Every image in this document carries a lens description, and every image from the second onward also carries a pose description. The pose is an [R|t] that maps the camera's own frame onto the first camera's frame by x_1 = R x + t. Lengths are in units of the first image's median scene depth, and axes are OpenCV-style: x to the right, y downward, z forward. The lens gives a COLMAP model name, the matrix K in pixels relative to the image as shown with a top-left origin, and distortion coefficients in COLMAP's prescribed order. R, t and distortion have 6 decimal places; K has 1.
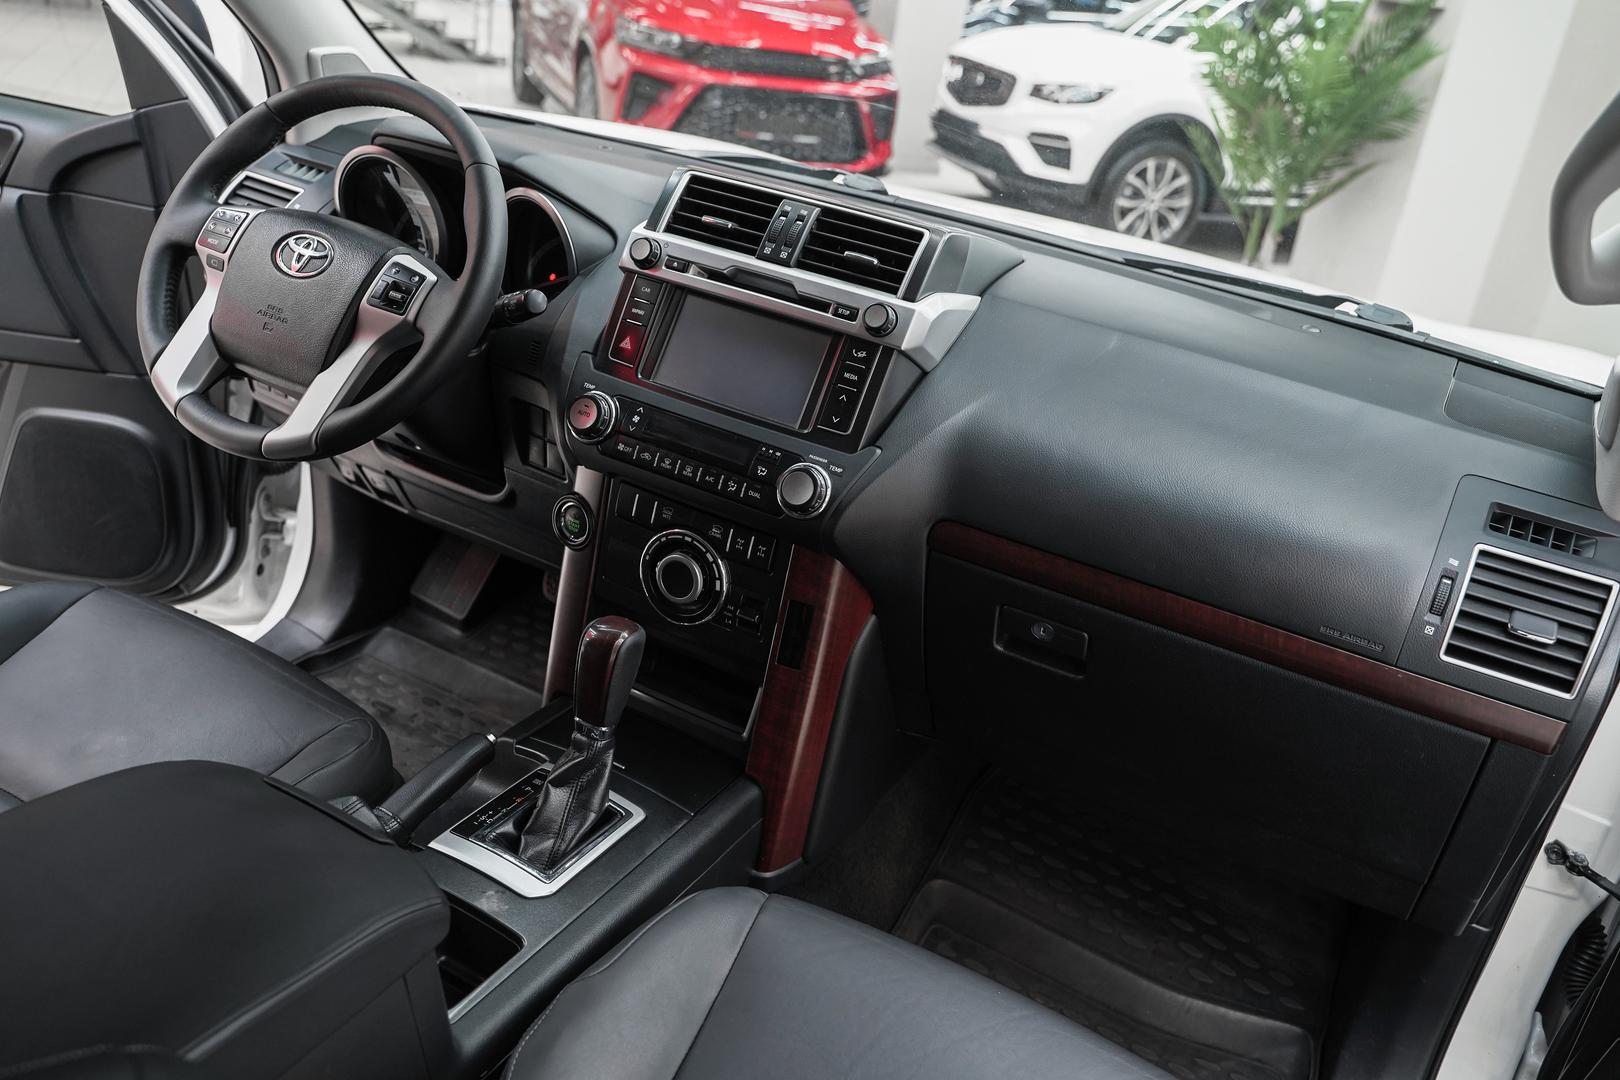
lens RADIAL K [[1300.3, 0, 796.1], [0, 1300.3, 525.9], [0, 0, 1]] dist [-0.013338, 0.009040]
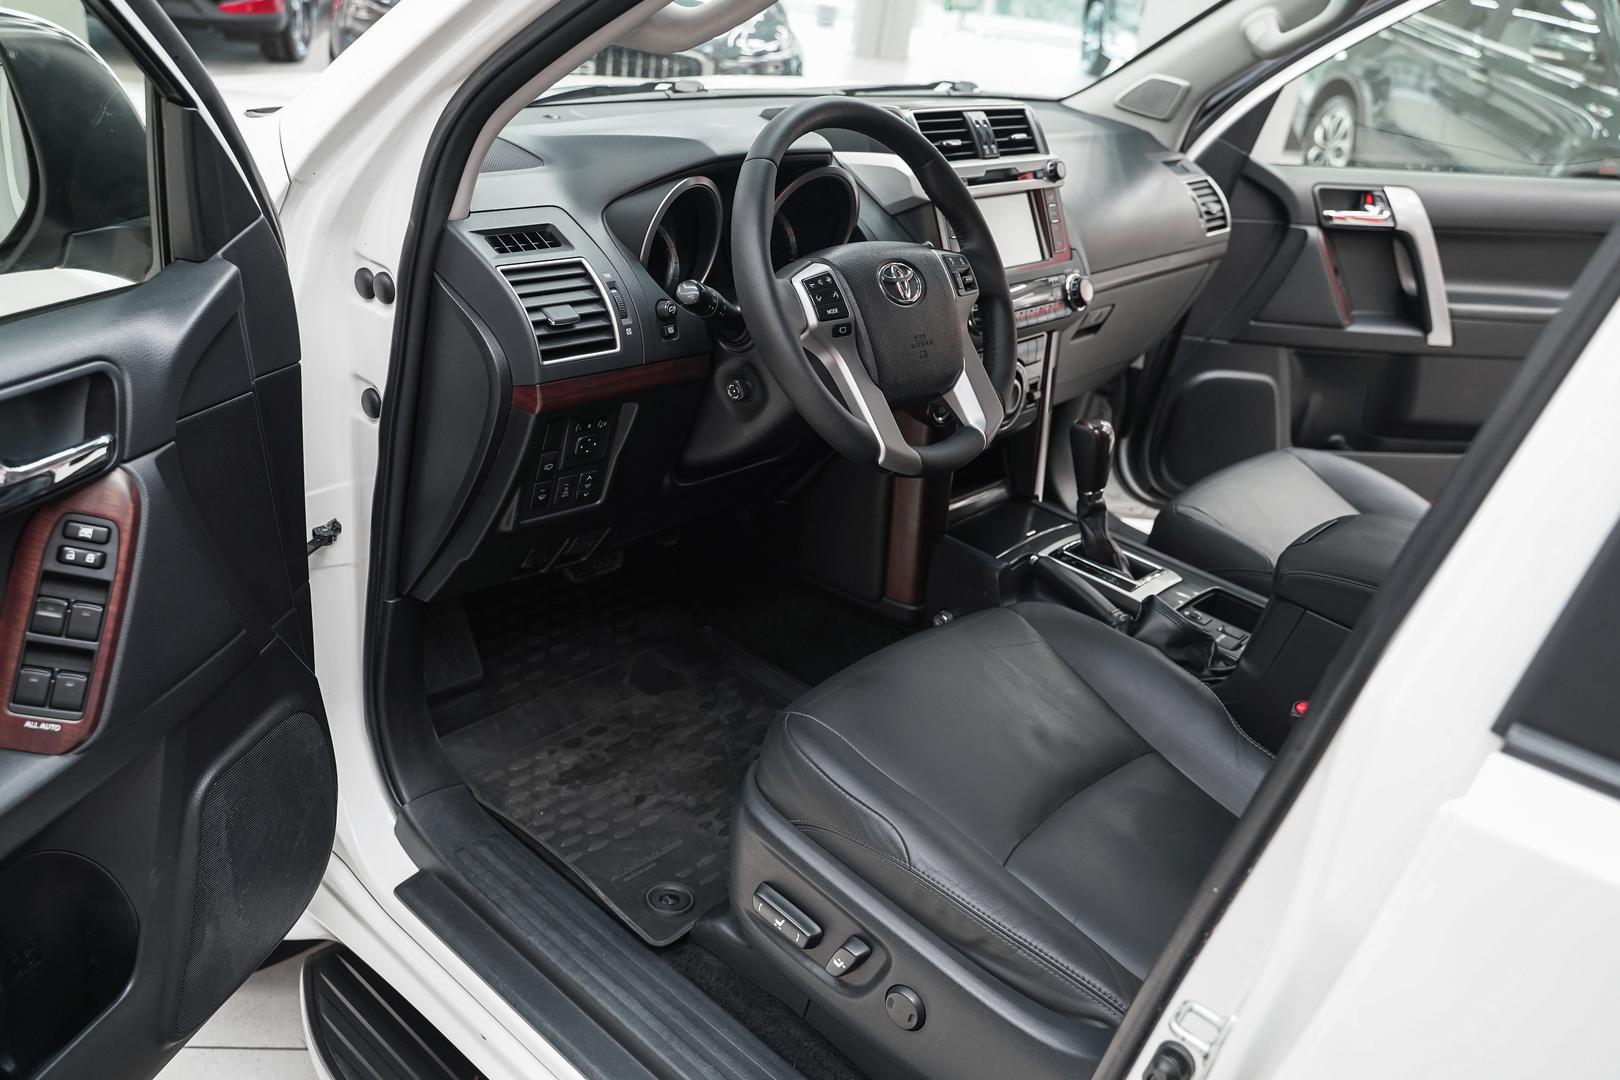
lens RADIAL K [[1300.3, 0, 779.8], [0, 1300.3, 530.9], [0, 0, 1]] dist [-0.013338, 0.009040]
pose [[0.263384, -0.525616, 0.808923, -1.350443], [0.319025, 0.838809, 0.441161, -0.529918], [-0.910413, 0.141872, 0.388613, 0.692101]]
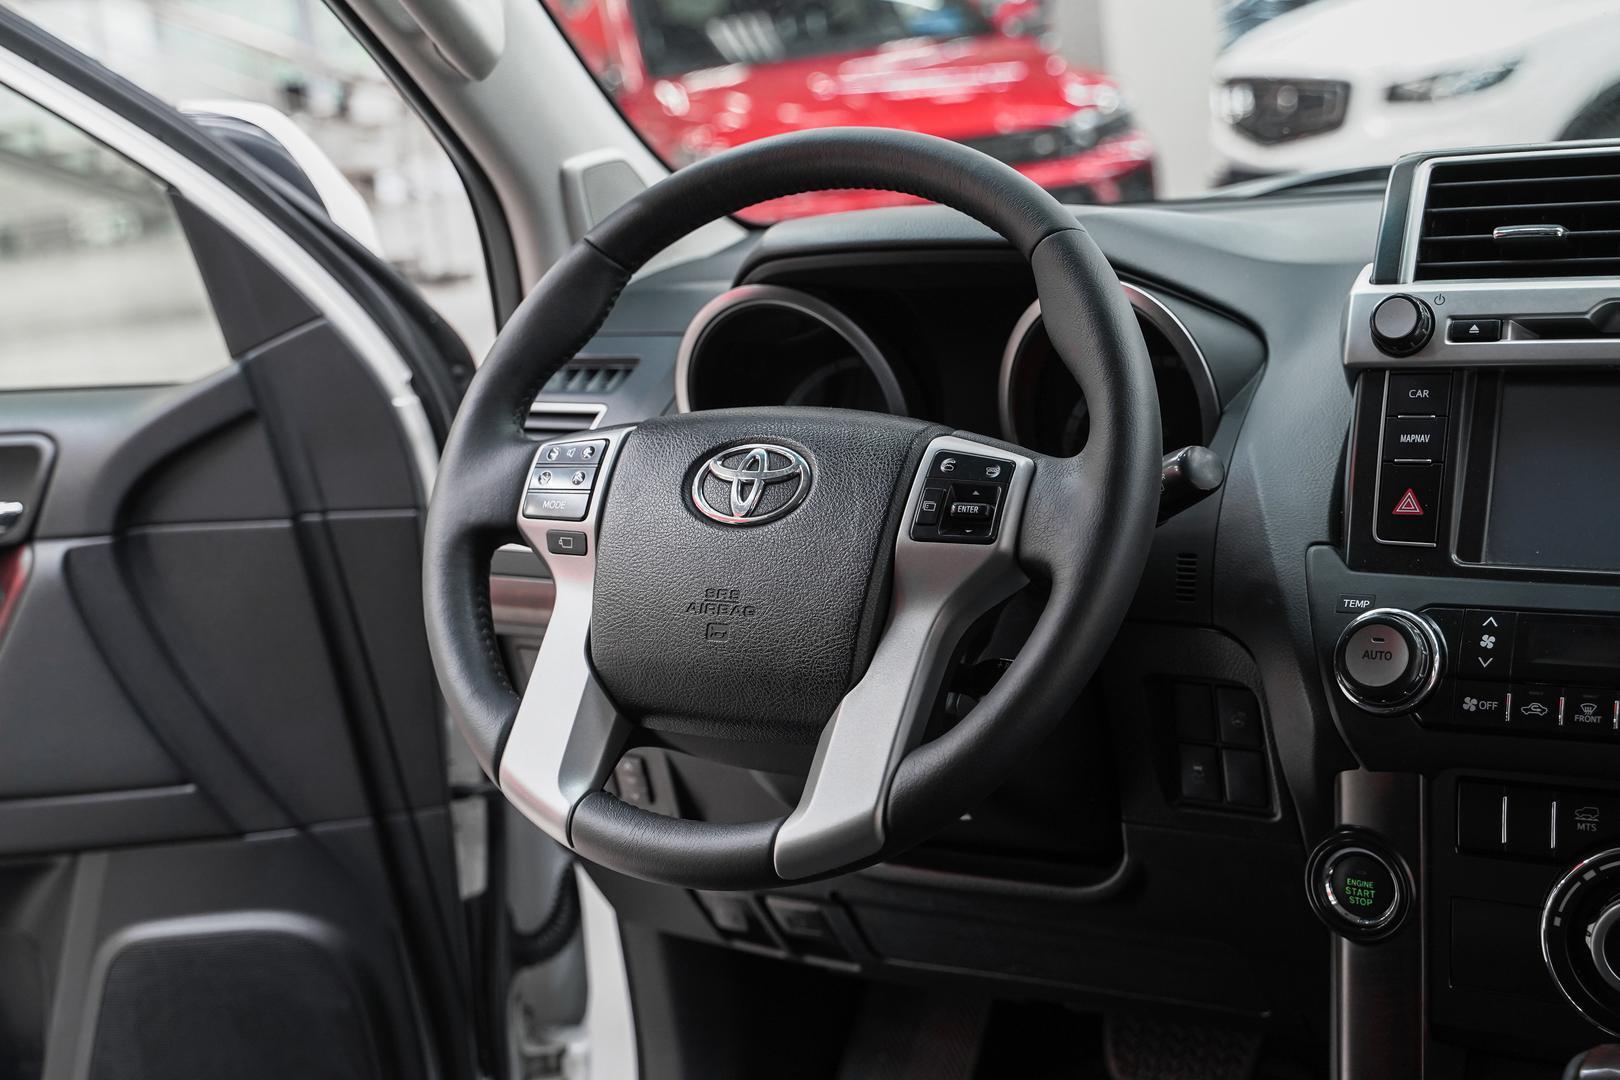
lens RADIAL K [[2225.3, 0, 792.0], [0, 2225.3, 558.2], [0, 0, 1]] dist [0.009786, 0.000000]
pose [[0.970600, -0.226859, -0.080443, -0.293278], [0.208635, 0.959590, -0.188836, -0.007975], [0.120031, 0.166501, 0.978708, 0.134368]]
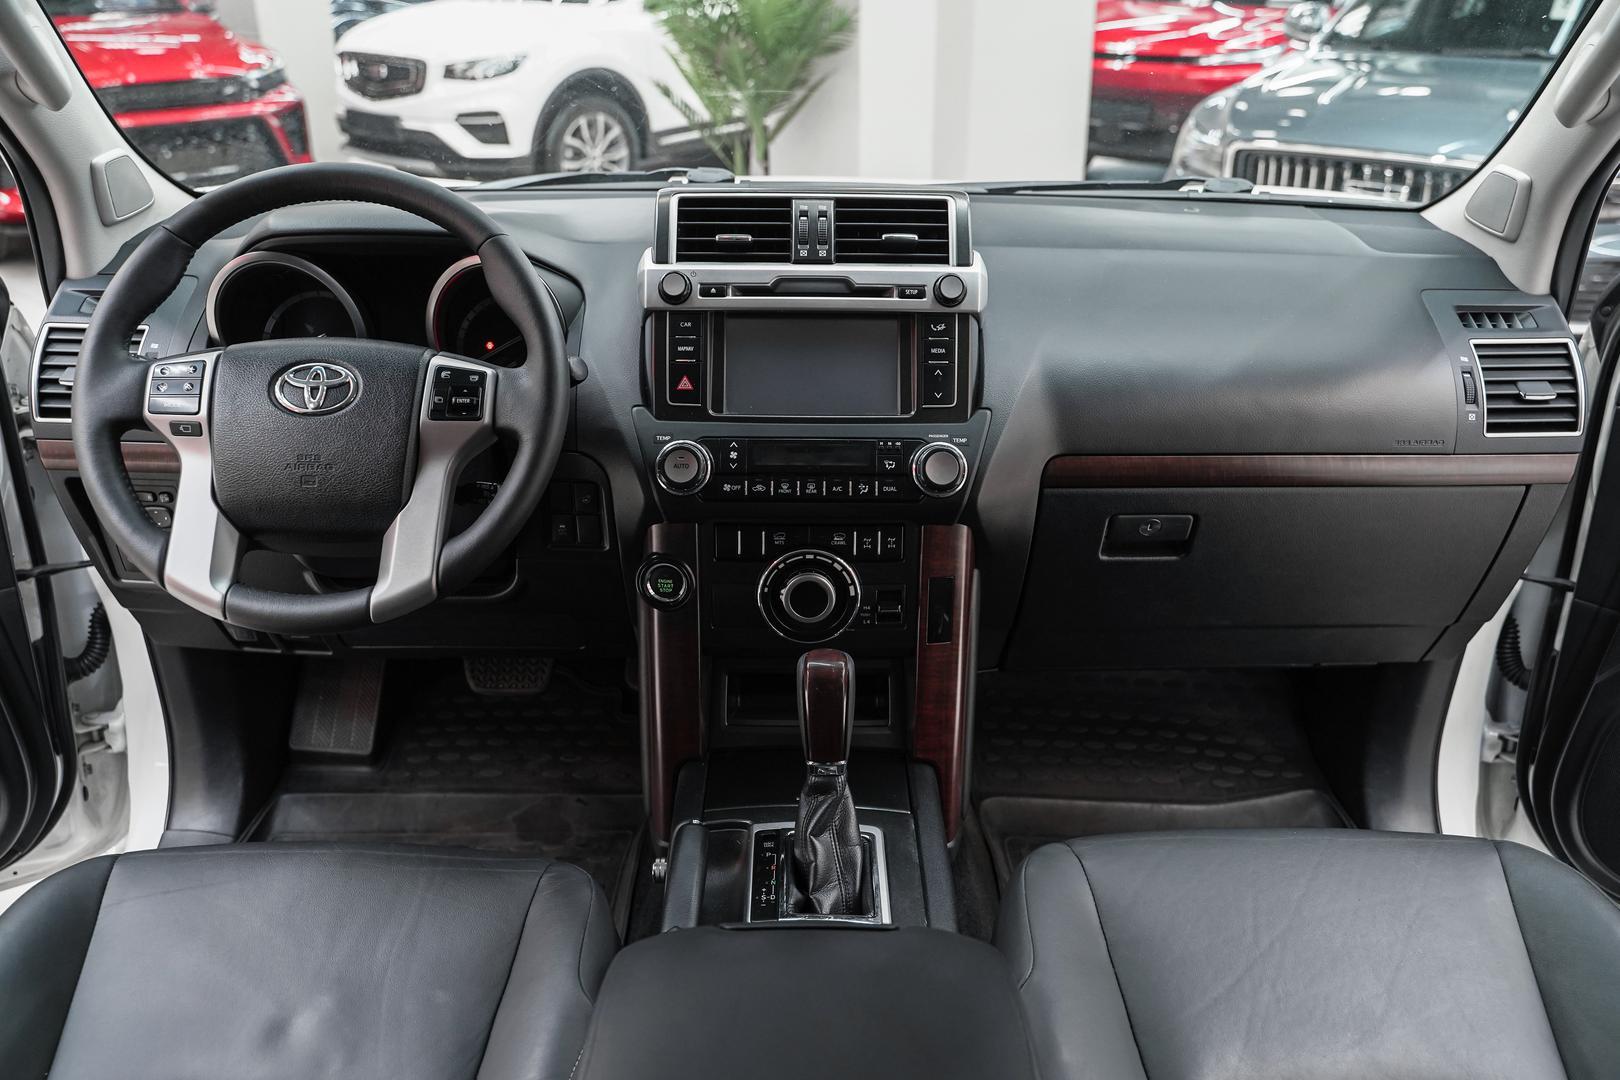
lens RADIAL K [[1300.3, 0, 790.4], [0, 1300.3, 536.1], [0, 0, 1]] dist [-0.013338, 0.009040]
pose [[0.871775, -0.317152, 0.373394, -0.449488], [0.305920, 0.947724, 0.090733, -0.096354], [-0.382651, 0.035130, 0.923225, 0.093429]]
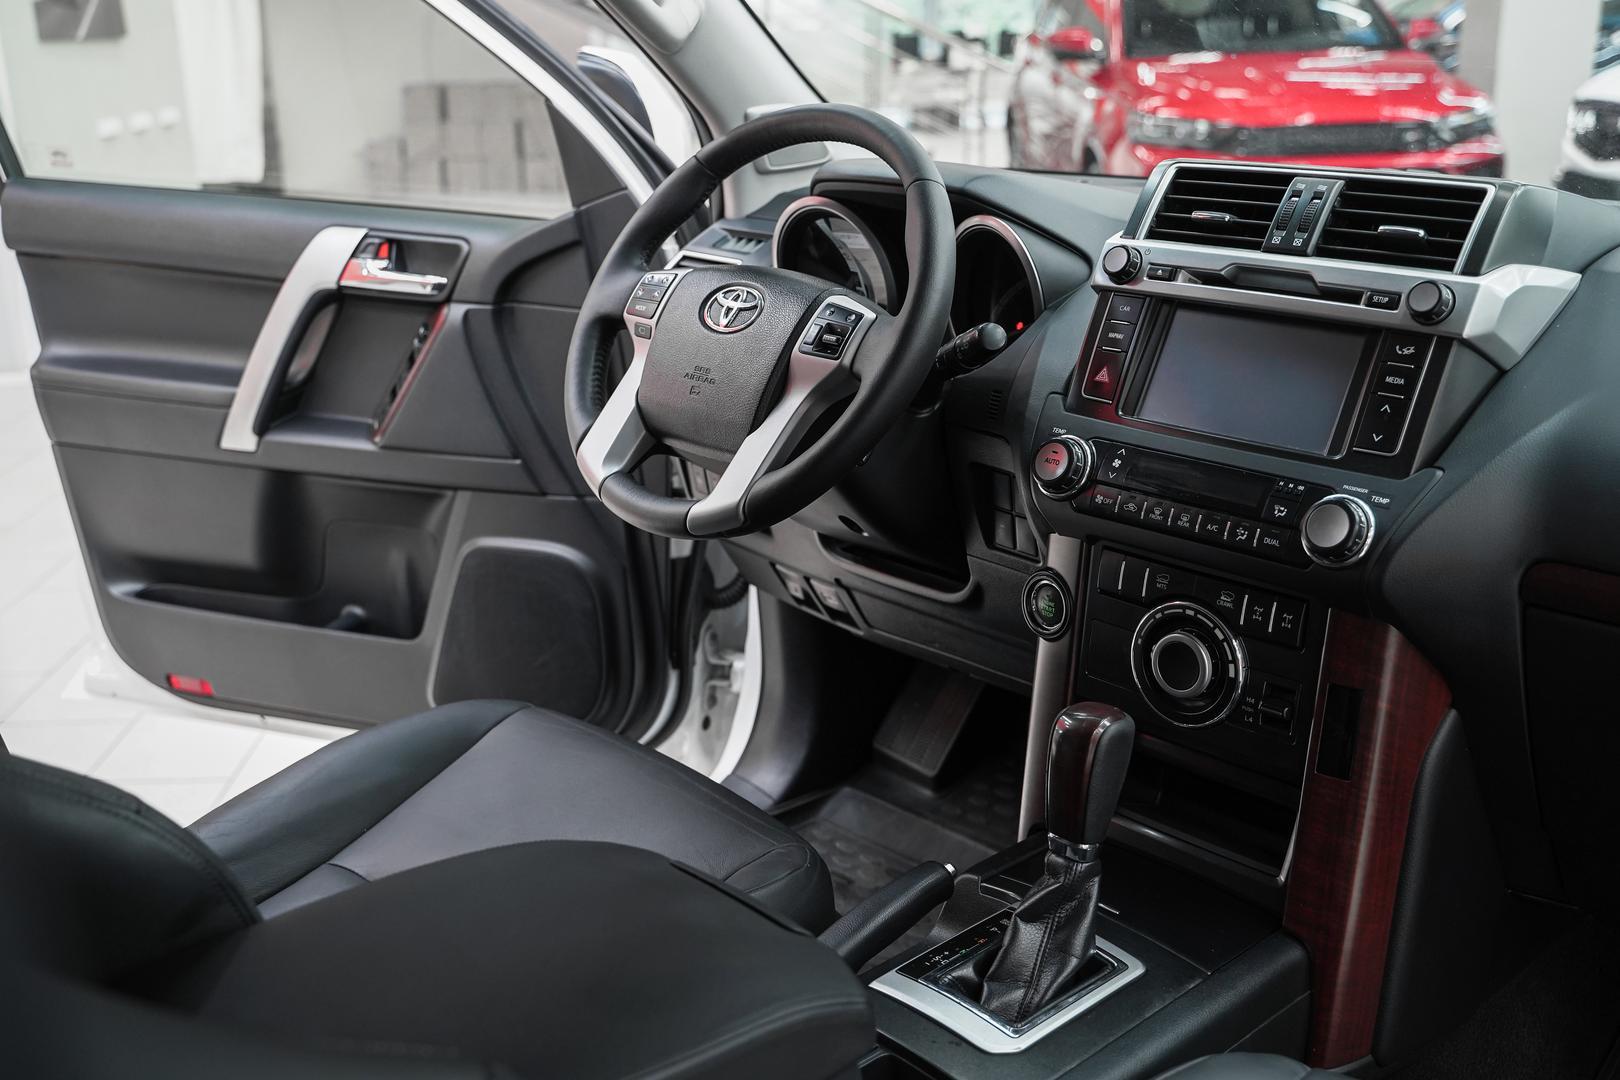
lens RADIAL K [[1628.2, 0, 799.6], [0, 1628.2, 528.9], [0, 0, 1]] dist [-0.009666, 0.000000]
pose [[0.938035, -0.055125, -0.342128, 0.033076], [0.007110, 0.990120, -0.140040, 0.093430], [0.346467, 0.128930, 0.929160, 0.006616]]
